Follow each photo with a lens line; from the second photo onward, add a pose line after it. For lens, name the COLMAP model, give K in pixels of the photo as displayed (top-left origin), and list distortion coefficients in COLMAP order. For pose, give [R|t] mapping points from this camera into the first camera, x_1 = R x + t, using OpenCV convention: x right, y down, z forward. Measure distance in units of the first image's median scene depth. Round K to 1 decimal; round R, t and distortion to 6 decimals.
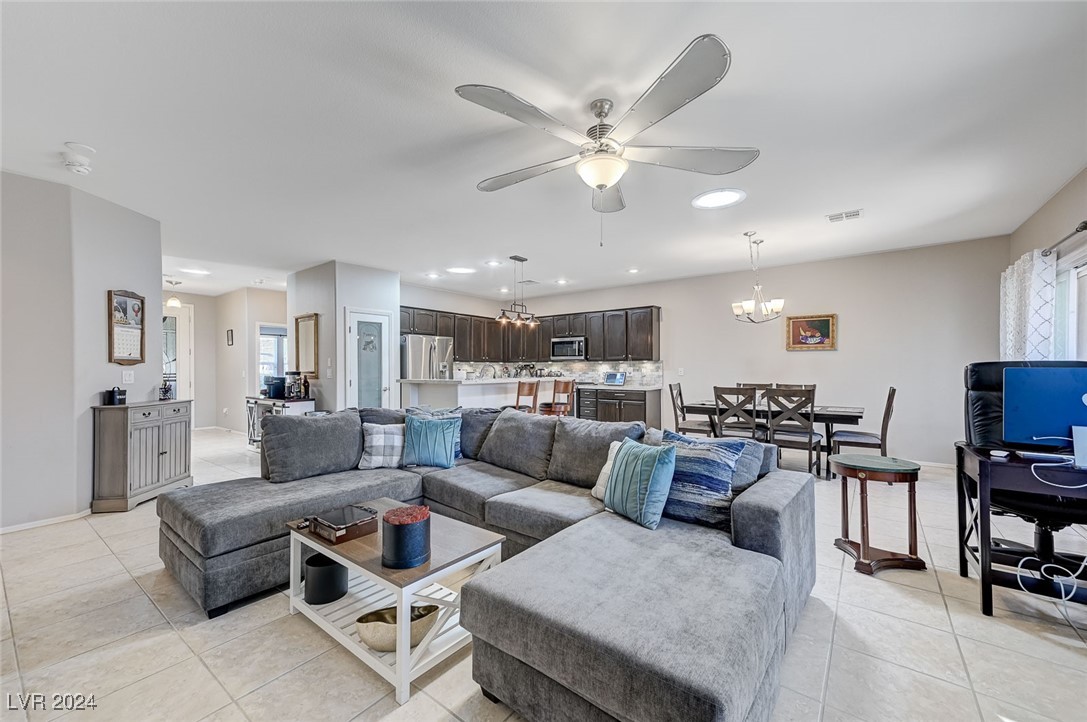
lens RADIAL K [[429.1, 0, 543.8], [0, 429.1, 364.9], [0, 0, 1]] dist [0.023549, 0.000827]
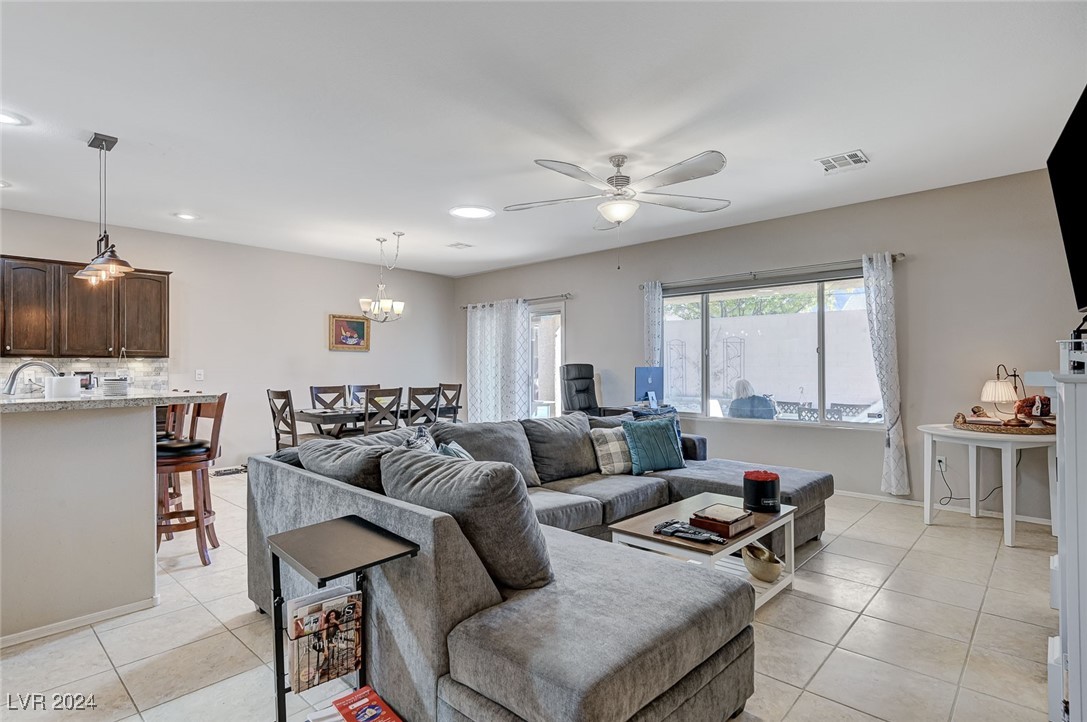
lens RADIAL K [[555.8, 0, 539.9], [0, 555.8, 359.0], [0, 0, 1]] dist [0.012778, 0.000875]
pose [[0.097247, 0.014797, 0.995150, -0.627626], [-0.001824, 0.999890, -0.014689, 0.002900], [-0.995259, -0.000386, 0.097263, 0.451252]]
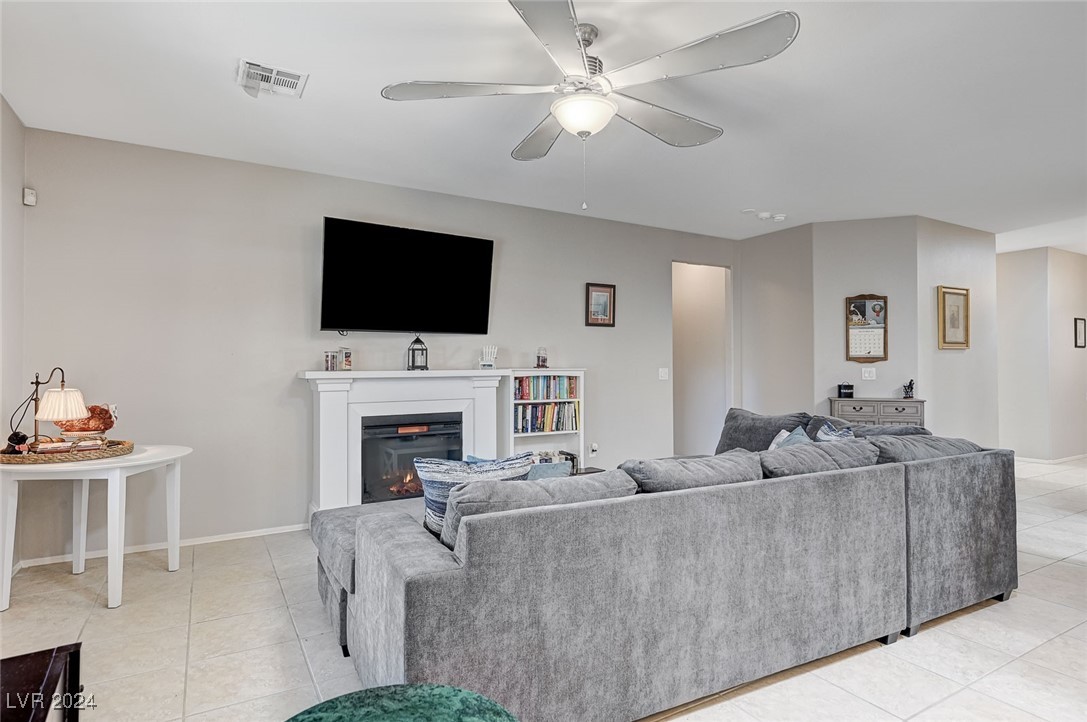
lens RADIAL K [[574.5, 0, 542.1], [0, 574.5, 357.6], [0, 0, 1]] dist [-0.002929, -0.000120]
pose [[-0.392199, -0.009477, -0.919831, 0.461520], [0.007394, 0.999882, -0.013454, 0.000687], [0.919851, -0.012078, -0.392083, 0.561914]]
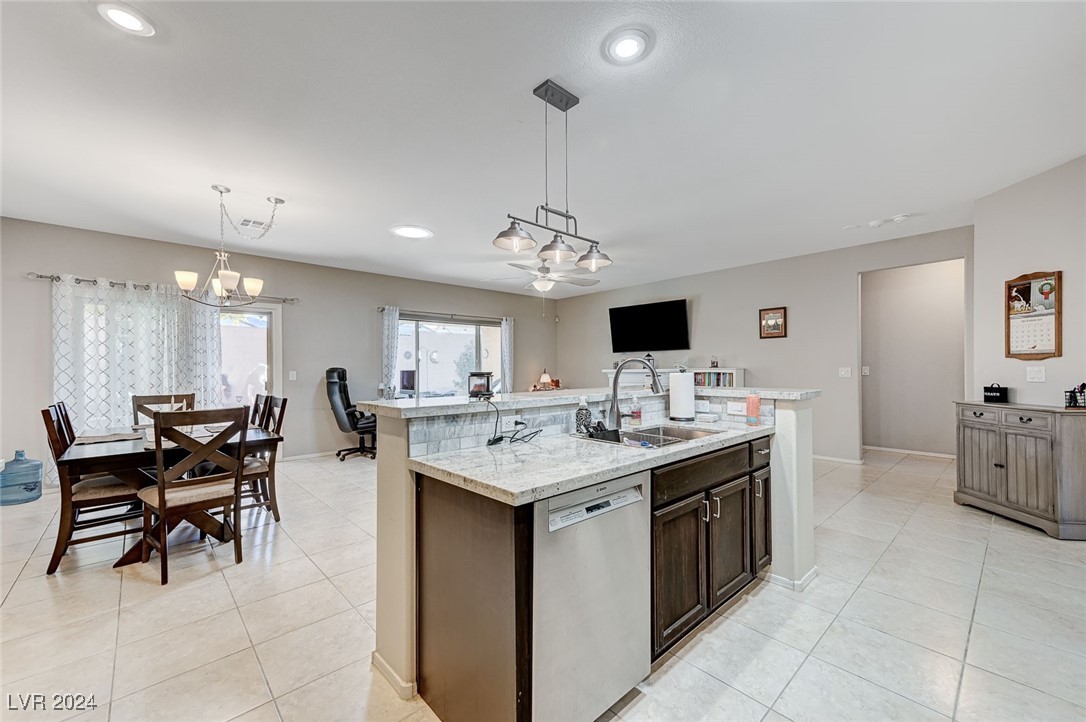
lens RADIAL K [[428.7, 0, 541.9], [0, 428.7, 370.3], [0, 0, 1]] dist [0.023549, 0.000827]
pose [[-0.983793, 0.009168, 0.179073, -0.111674], [0.009023, 0.999958, -0.001624, 0.009104], [-0.179081, 0.000018, -0.983834, 1.387795]]
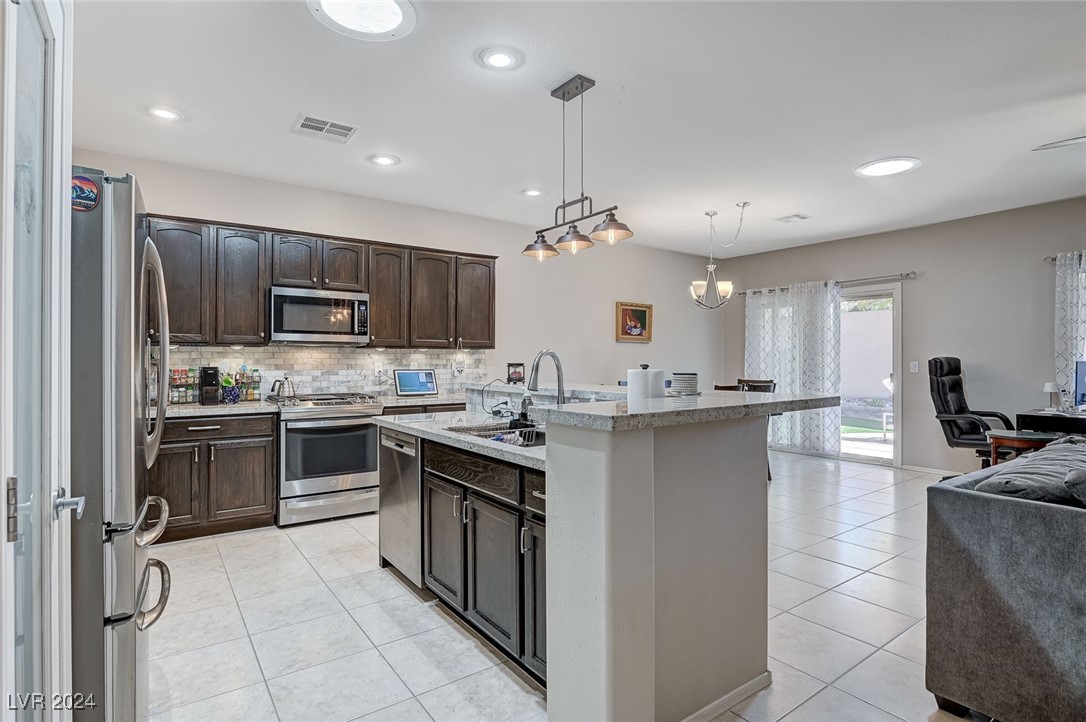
lens RADIAL K [[545.8, 0, 548.6], [0, 545.8, 360.9], [0, 0, 1]] dist [-0.020274, 0.000191]
pose [[0.282909, 0.001725, 0.959145, -0.543331], [-0.005732, 0.999984, -0.000107, 0.006952], [-0.959130, -0.005467, 0.282914, 0.867505]]
